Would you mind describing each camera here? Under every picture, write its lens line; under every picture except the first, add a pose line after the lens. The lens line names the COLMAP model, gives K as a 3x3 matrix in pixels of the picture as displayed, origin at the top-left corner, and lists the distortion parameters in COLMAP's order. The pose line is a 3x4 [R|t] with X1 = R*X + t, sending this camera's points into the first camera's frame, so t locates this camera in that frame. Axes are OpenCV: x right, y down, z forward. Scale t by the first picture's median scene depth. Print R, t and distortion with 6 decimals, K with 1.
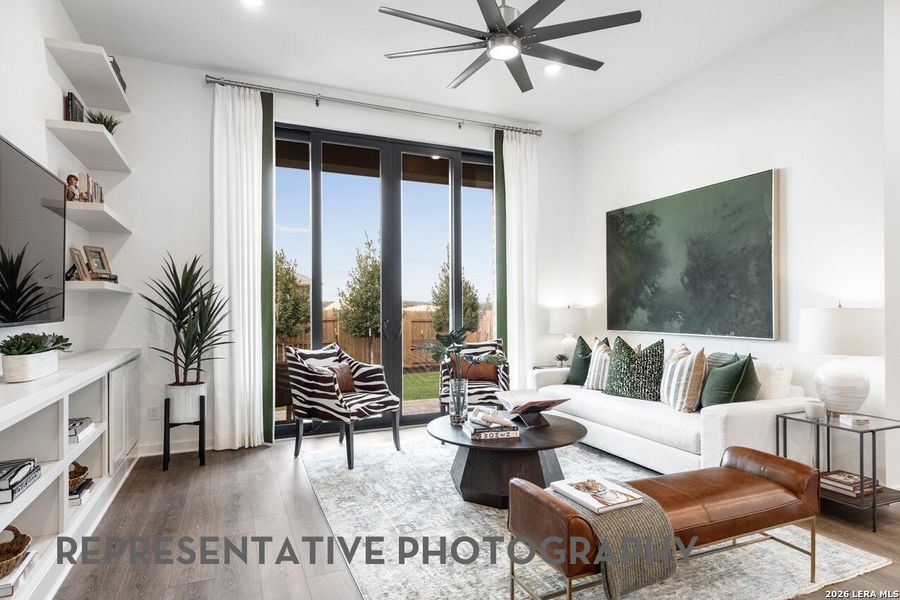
lens RADIAL K [[509.4, 0, 455.7], [0, 509.4, 307.3], [0, 0, 1]] dist [0.007592, 0.000455]
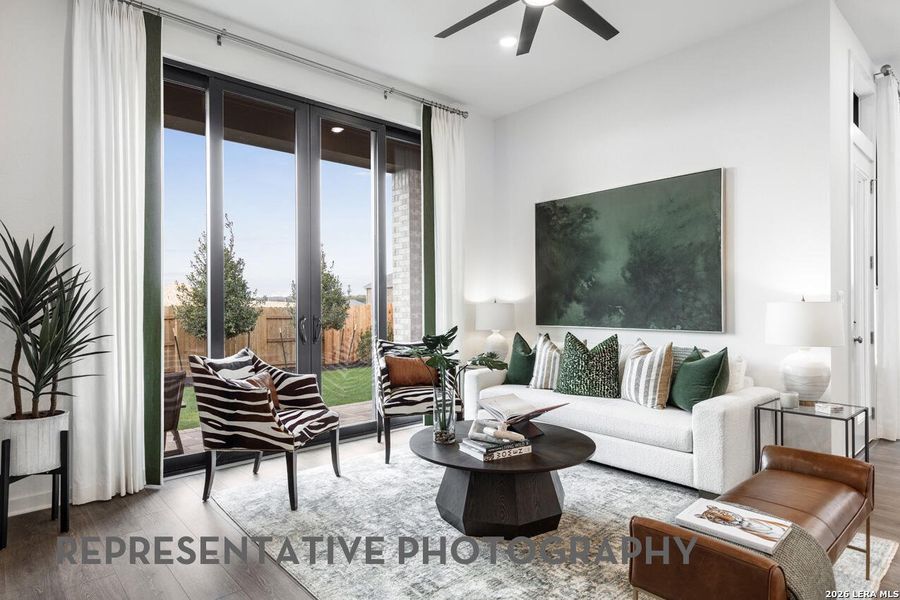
lens RADIAL K [[509.4, 0, 453.4], [0, 509.4, 302.5], [0, 0, 1]] dist [0.007592, 0.000455]
pose [[0.951032, -0.002849, 0.309078, -0.189933], [0.003168, 0.999995, -0.000530, 0.001224], [-0.309075, 0.001483, 0.951037, 0.160757]]
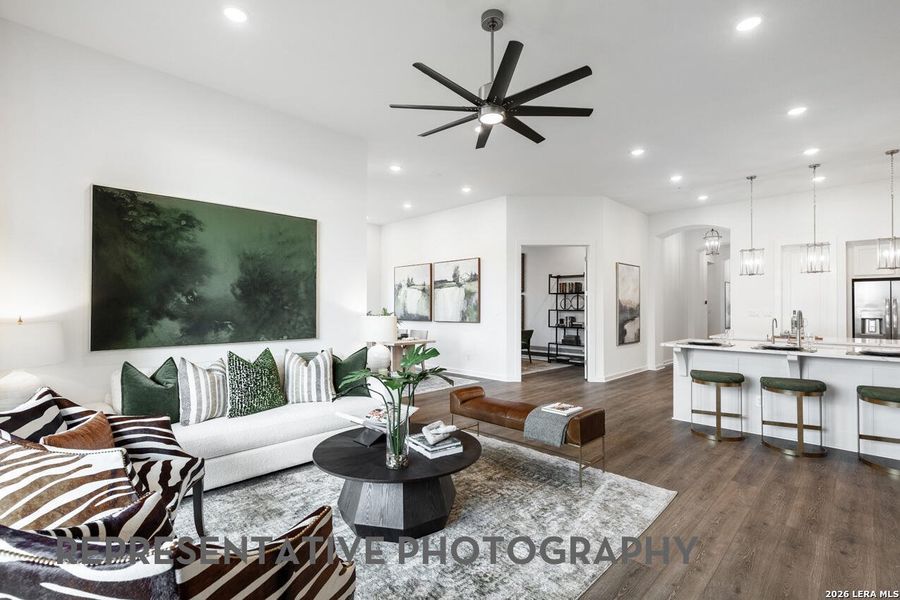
lens RADIAL K [[406.0, 0, 452.1], [0, 406.0, 306.6], [0, 0, 1]] dist [-0.000132, -0.000413]
pose [[-0.361597, 0.001264, 0.932334, -0.509866], [-0.003866, 0.999988, -0.002855, -0.021891], [-0.932326, -0.004636, -0.361588, 0.925078]]
